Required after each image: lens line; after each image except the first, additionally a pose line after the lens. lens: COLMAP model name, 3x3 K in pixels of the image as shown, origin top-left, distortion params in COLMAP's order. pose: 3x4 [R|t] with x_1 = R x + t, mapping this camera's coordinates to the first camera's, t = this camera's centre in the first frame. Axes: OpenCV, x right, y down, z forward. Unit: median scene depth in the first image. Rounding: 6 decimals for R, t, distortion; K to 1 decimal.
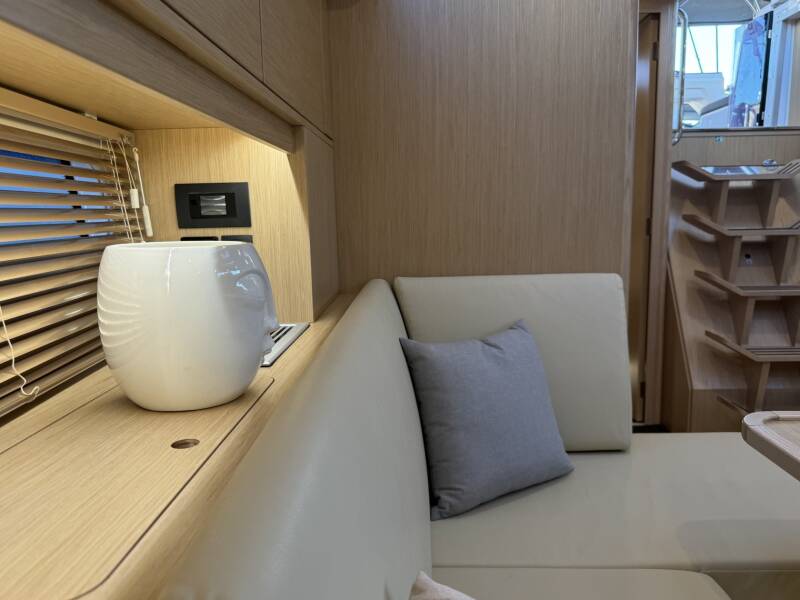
lens RADIAL K [[617.4, 0, 400.0], [0, 617.4, 300.0], [0, 0, 1]] dist [0.002722, 0.000808]
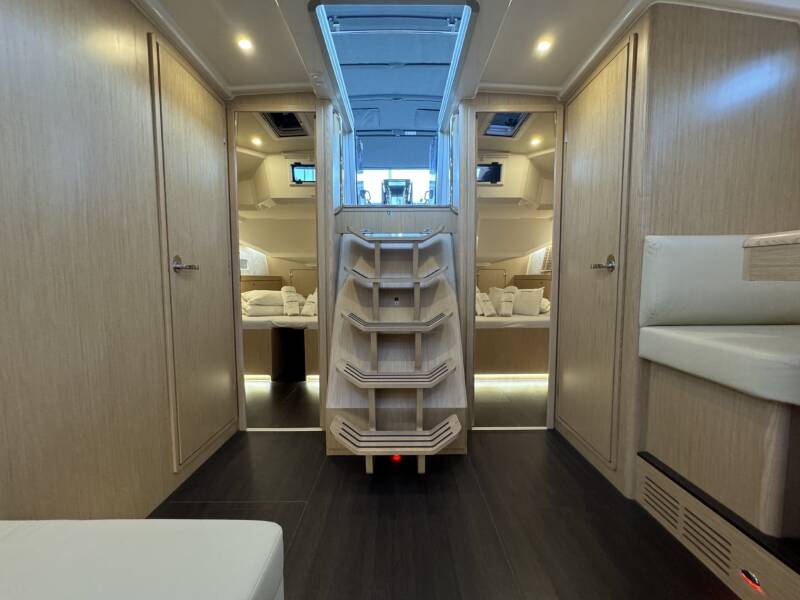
lens RADIAL K [[319.2, 0, 400.0], [0, 319.2, 300.0], [0, 0, 1]] dist [-0.003605, -0.000268]
pose [[0.999120, 0.014903, 0.039202, 0.974687], [-0.012065, 0.997356, -0.071662, -0.037632], [-0.040166, 0.071126, 0.996658, 0.589404]]
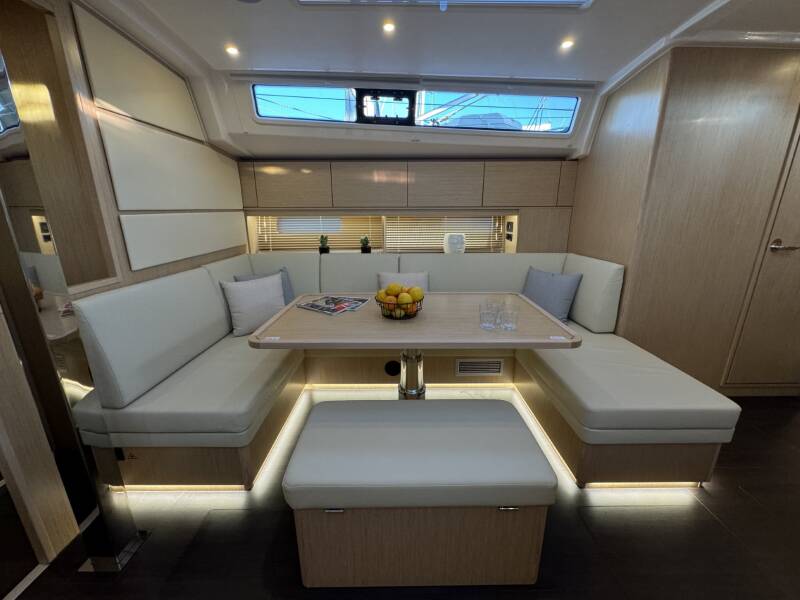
lens RADIAL K [[319.2, 0, 400.0], [0, 319.2, 300.0], [0, 0, 1]] dist [-0.003605, -0.000268]
pose [[0.035029, 0.289609, -0.956504, 1.495155], [-0.138559, 0.949255, 0.282340, -0.139824], [0.989734, 0.122642, 0.073380, 0.083598]]
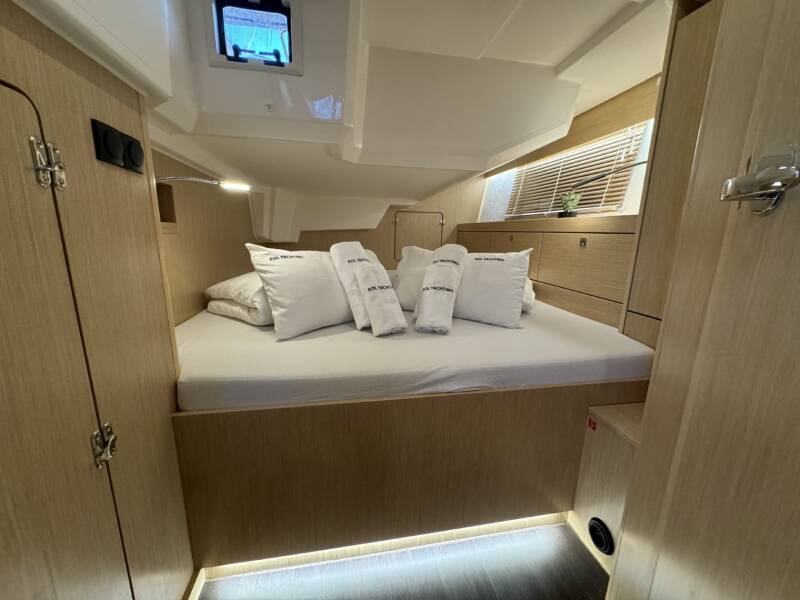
lens RADIAL K [[319.2, 0, 400.0], [0, 319.2, 300.0], [0, 0, 1]] dist [-0.003605, -0.000268]
pose [[0.976132, -0.004168, 0.217139, 1.490528], [-0.010579, 0.997716, 0.066707, -0.202030], [-0.216921, -0.067412, 0.973859, 1.895275]]
